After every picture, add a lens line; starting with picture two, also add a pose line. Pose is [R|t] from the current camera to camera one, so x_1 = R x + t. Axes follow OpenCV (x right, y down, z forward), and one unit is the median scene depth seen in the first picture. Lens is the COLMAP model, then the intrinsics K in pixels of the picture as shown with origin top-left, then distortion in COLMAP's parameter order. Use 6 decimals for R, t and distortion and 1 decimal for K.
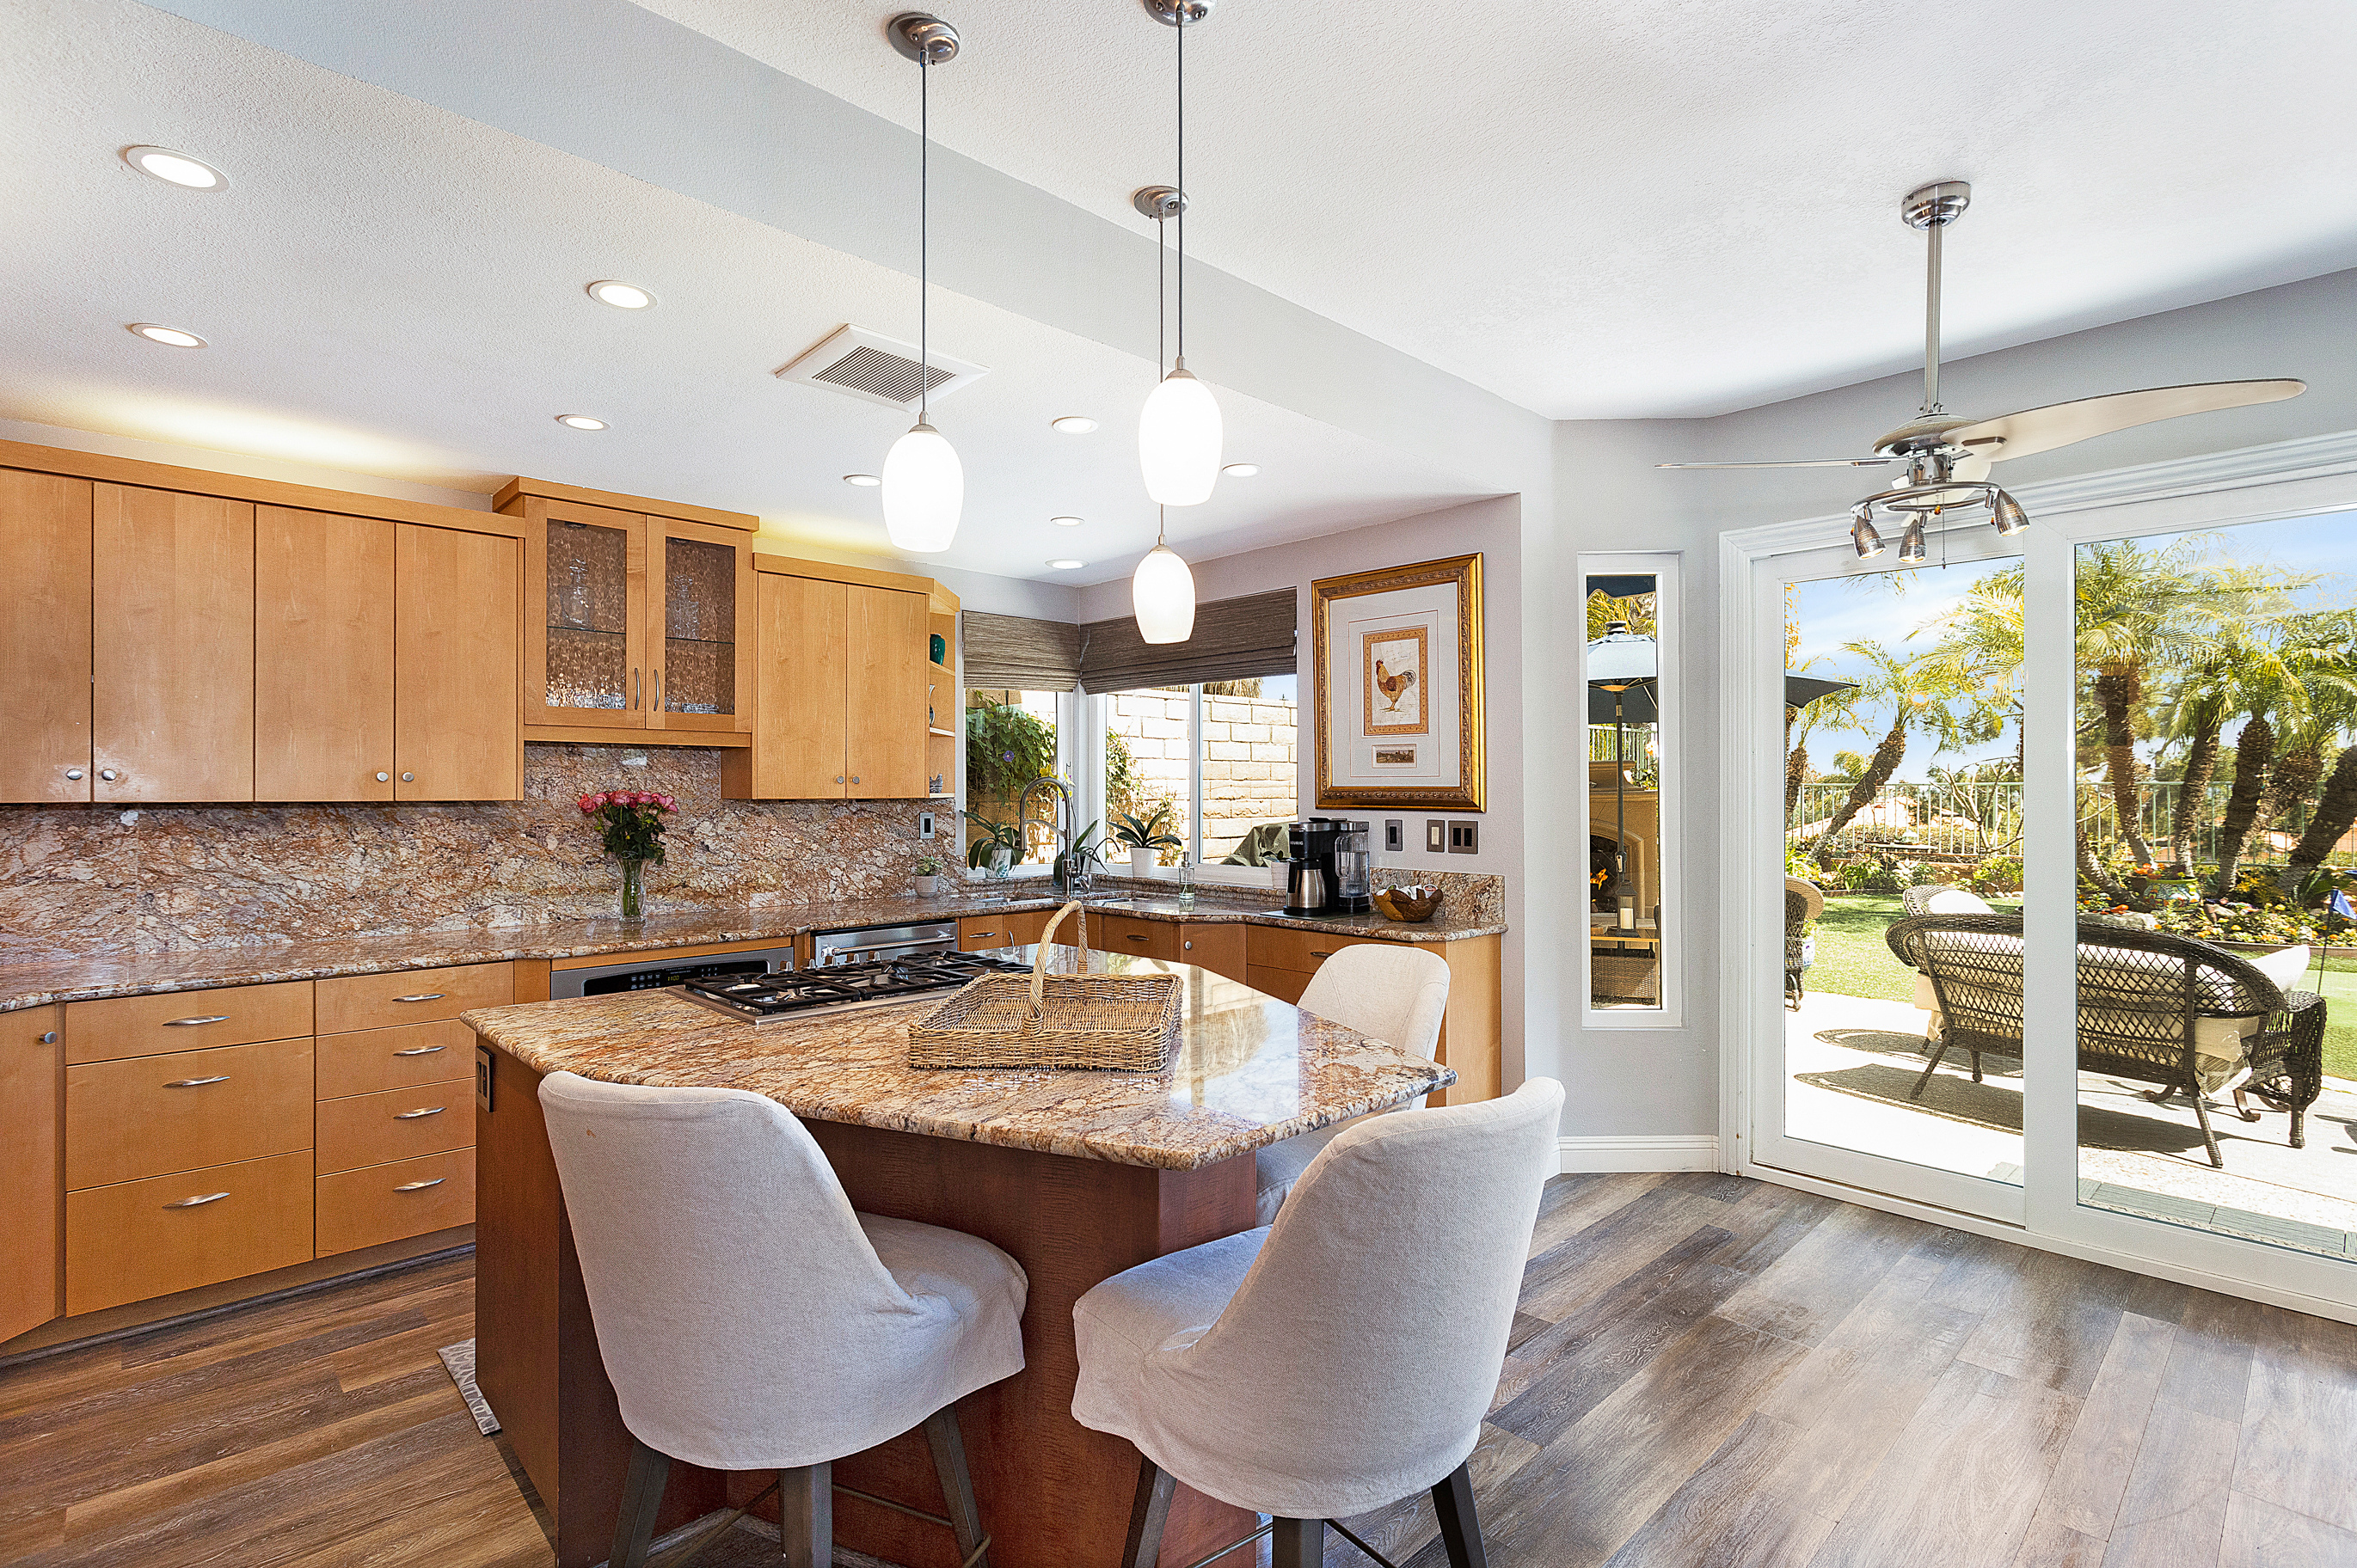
lens RADIAL K [[1094.7, 0, 1182.0], [0, 1094.7, 795.1], [0, 0, 1]] dist [-0.002600, 0.000370]
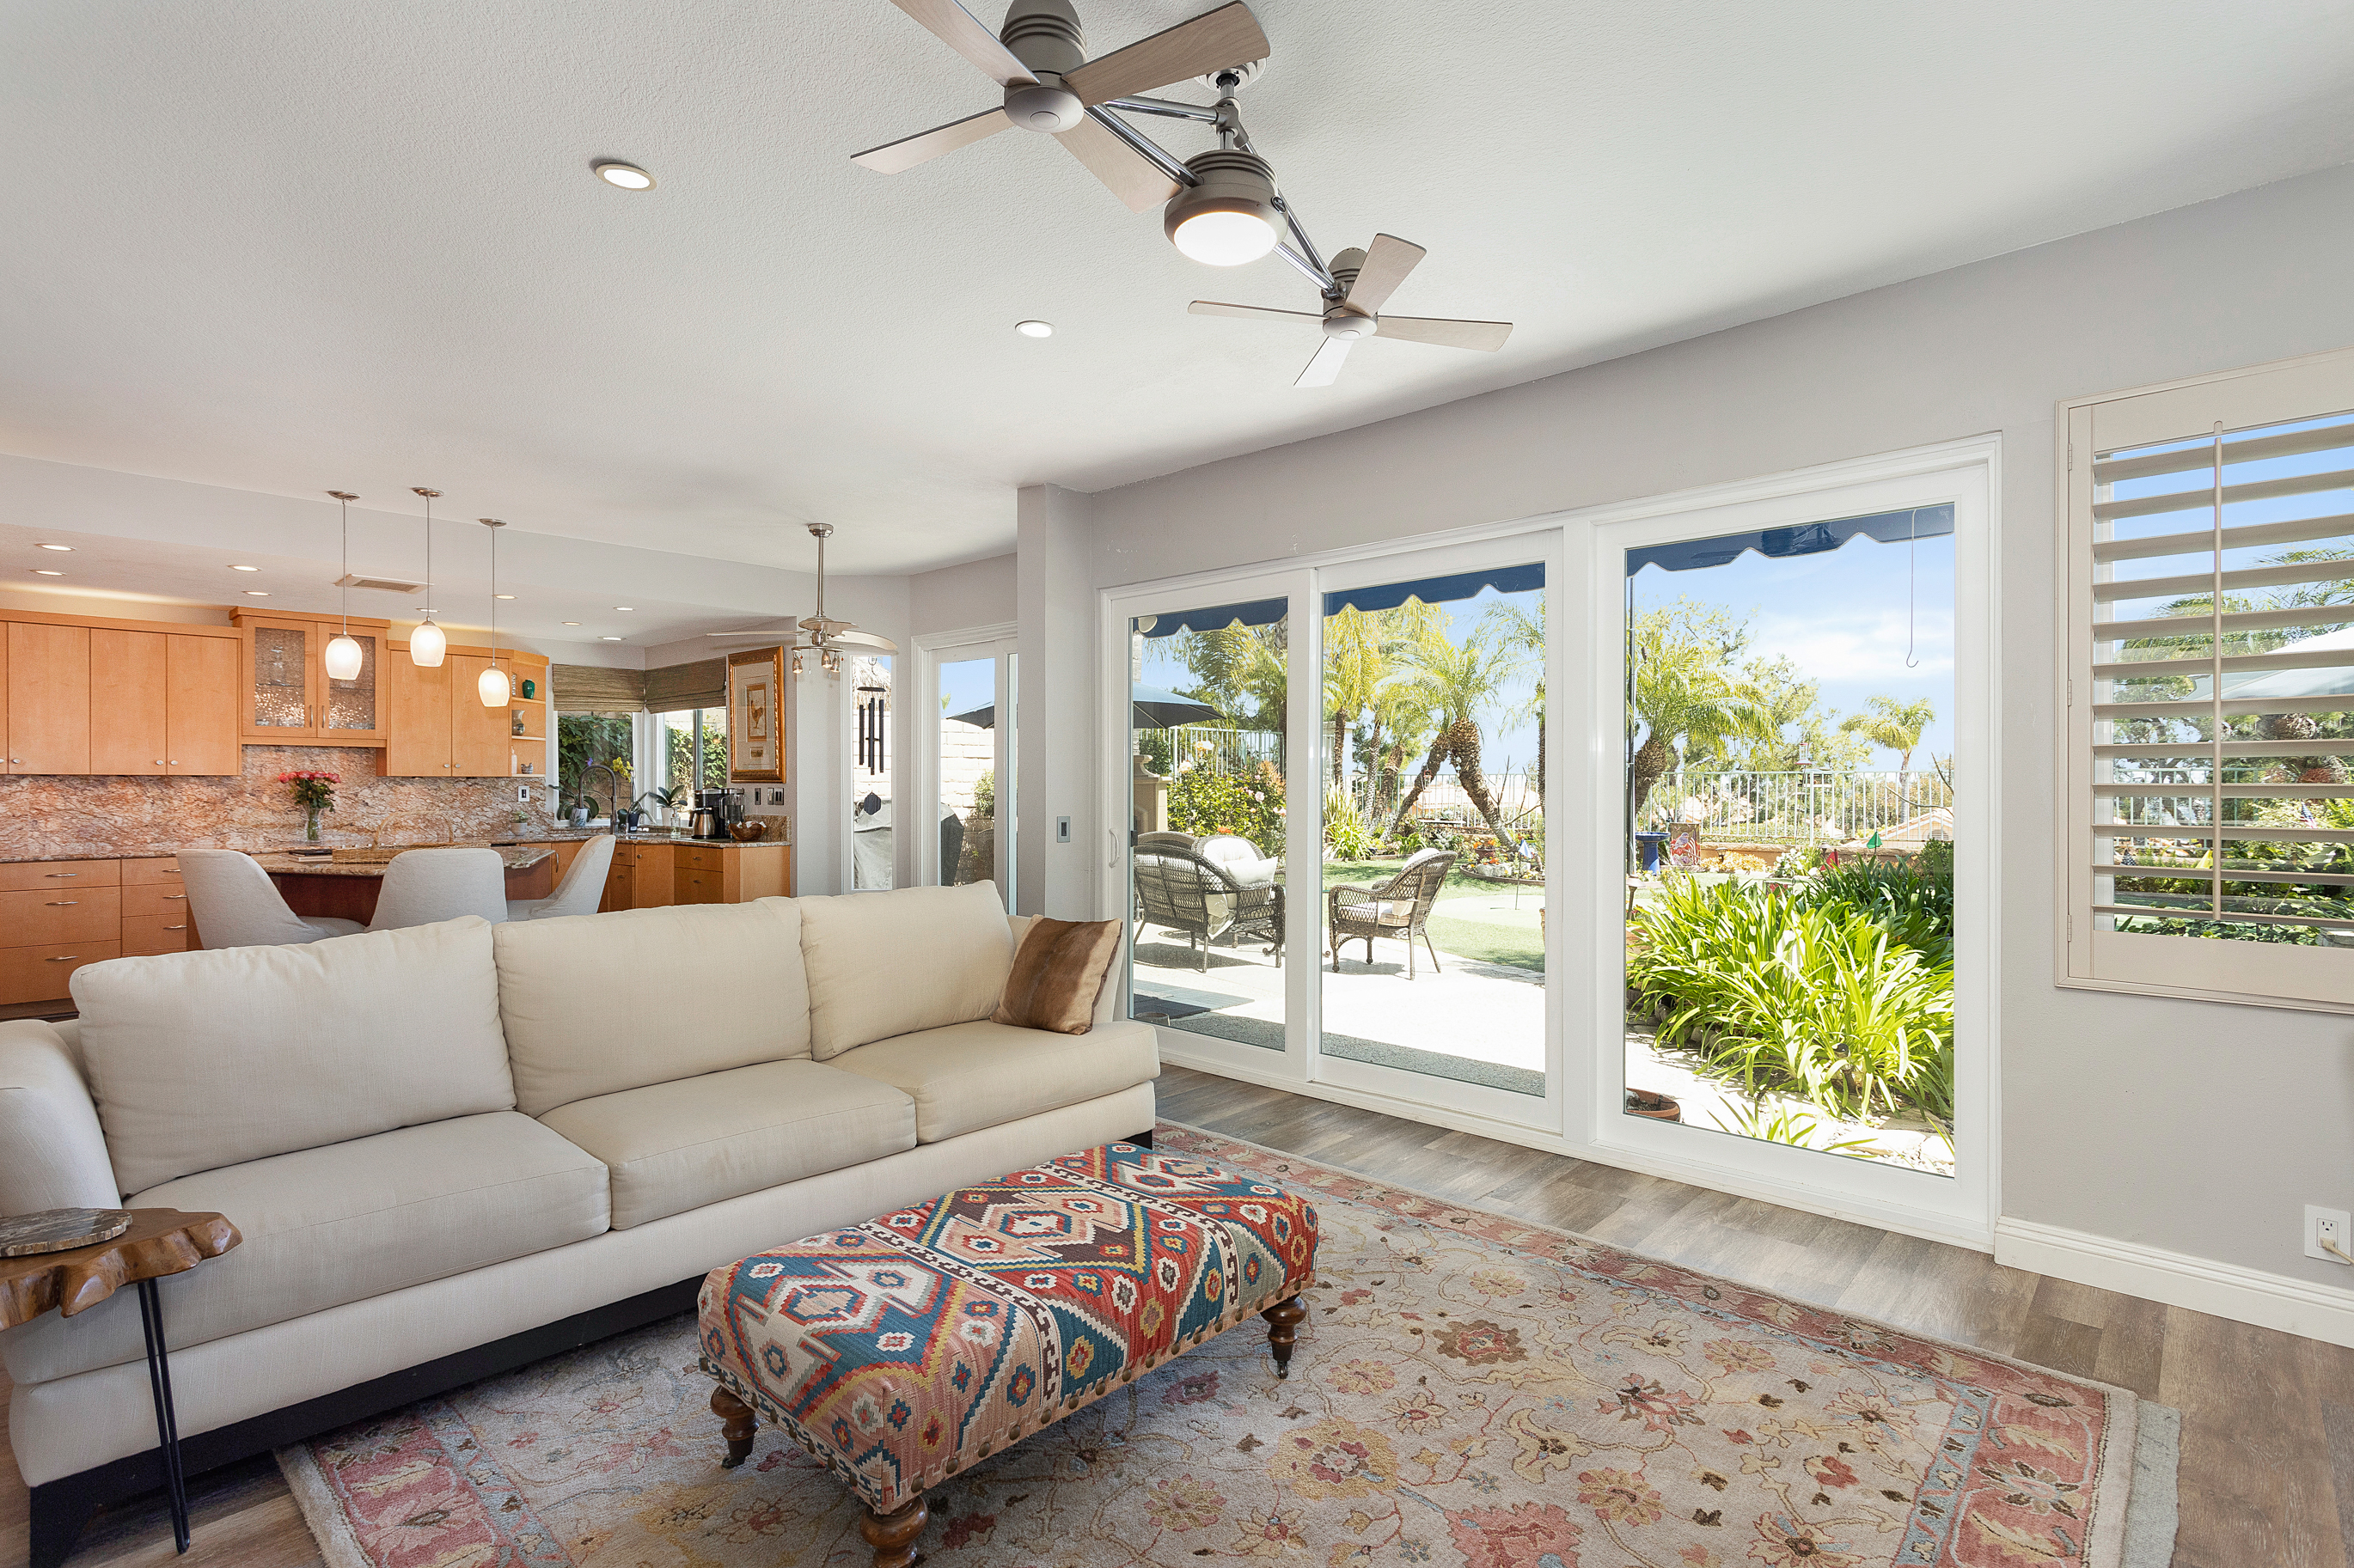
lens RADIAL K [[1096.7, 0, 1187.8], [0, 1096.7, 792.1], [0, 0, 1]] dist [-0.001997, -0.000683]
pose [[0.996800, 0.000230, 0.079934, 0.819431], [-0.000422, 0.999997, 0.002389, 0.026528], [-0.079933, -0.002415, 0.996797, -0.954409]]
